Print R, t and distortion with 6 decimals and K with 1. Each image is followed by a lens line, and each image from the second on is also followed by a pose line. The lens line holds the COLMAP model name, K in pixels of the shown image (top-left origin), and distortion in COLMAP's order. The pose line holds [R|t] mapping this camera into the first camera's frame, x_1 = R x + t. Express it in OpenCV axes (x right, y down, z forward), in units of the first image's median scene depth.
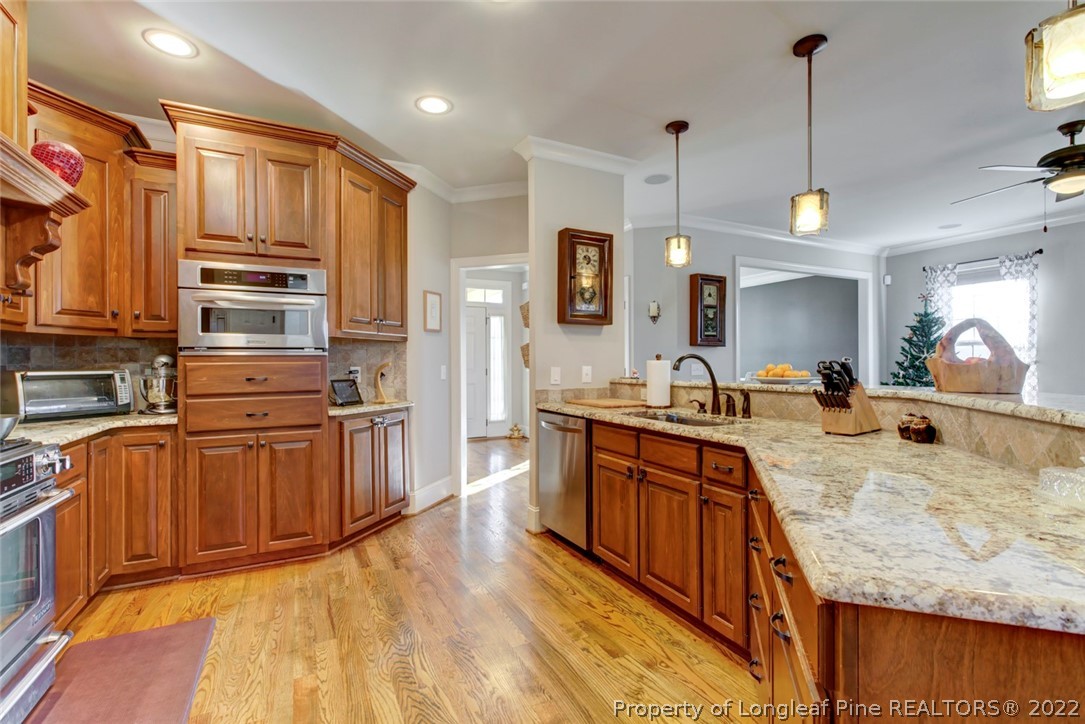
lens RADIAL K [[490.6, 0, 543.1], [0, 490.6, 361.8], [0, 0, 1]] dist [-0.002944, 0.000879]
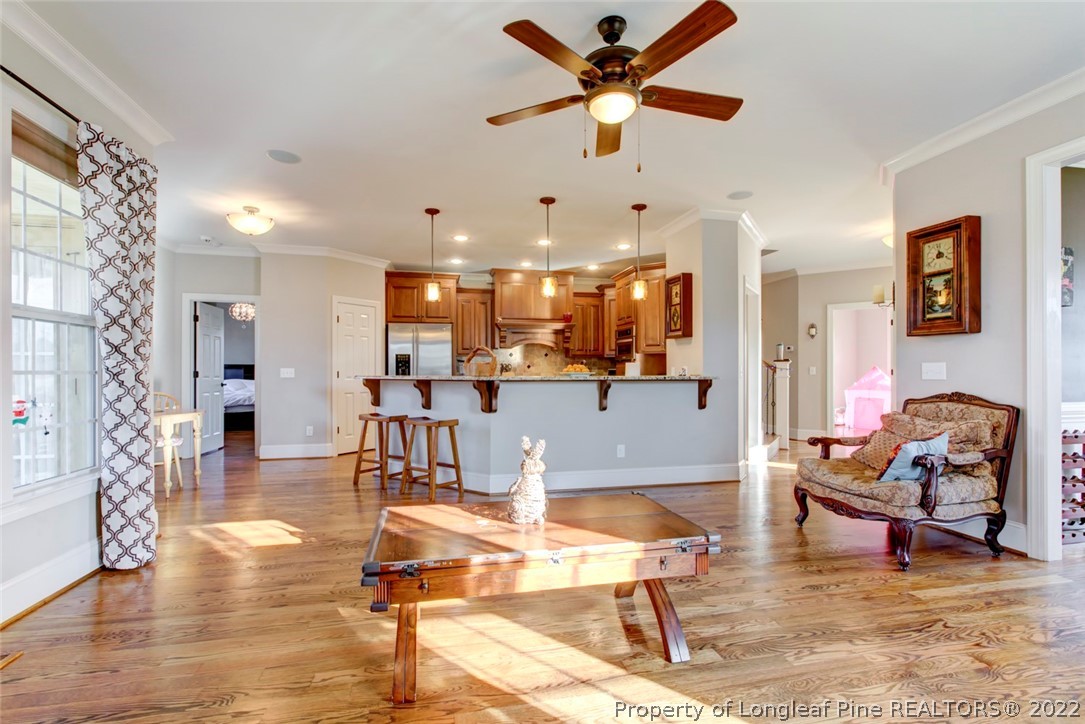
lens RADIAL K [[490.6, 0, 543.7], [0, 490.6, 369.3], [0, 0, 1]] dist [-0.002944, 0.000879]
pose [[-0.242518, 0.005680, -0.970130, 1.983703], [0.012466, 0.999919, 0.002738, 0.008707], [0.970067, -0.011429, -0.242569, 1.188578]]
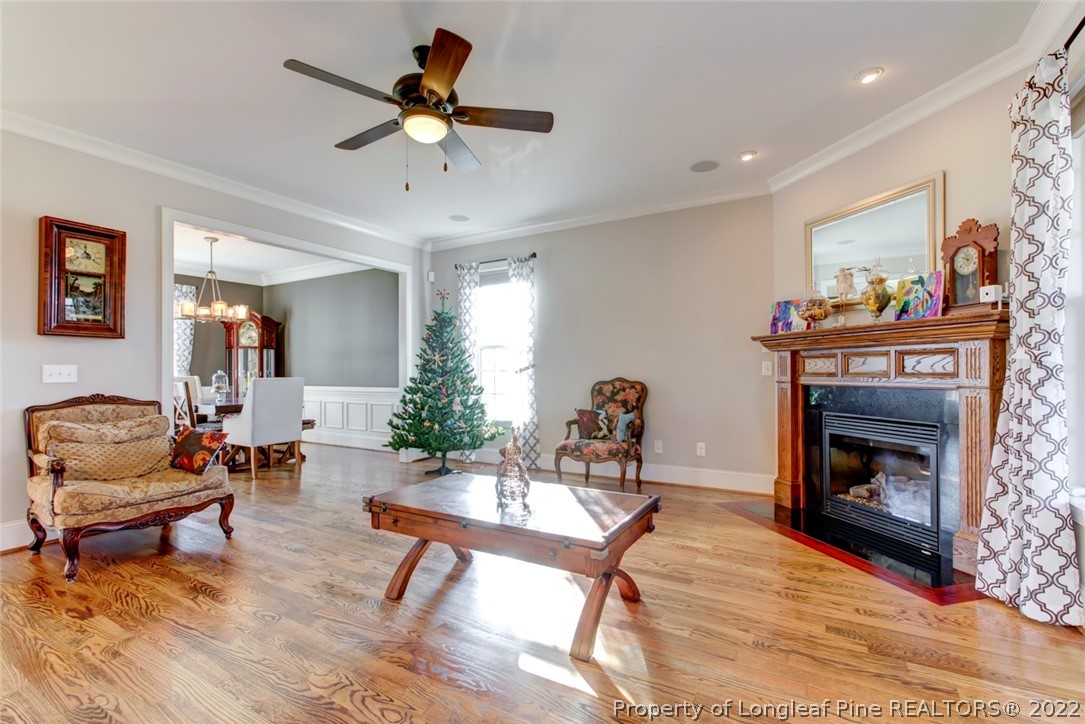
lens RADIAL K [[490.6, 0, 540.4], [0, 490.6, 366.0], [0, 0, 1]] dist [-0.002944, 0.000879]
pose [[0.839475, 0.006550, 0.543359, 0.892786], [-0.003202, 0.999970, -0.007109, 0.014693], [-0.543389, 0.004228, 0.839471, 0.279155]]
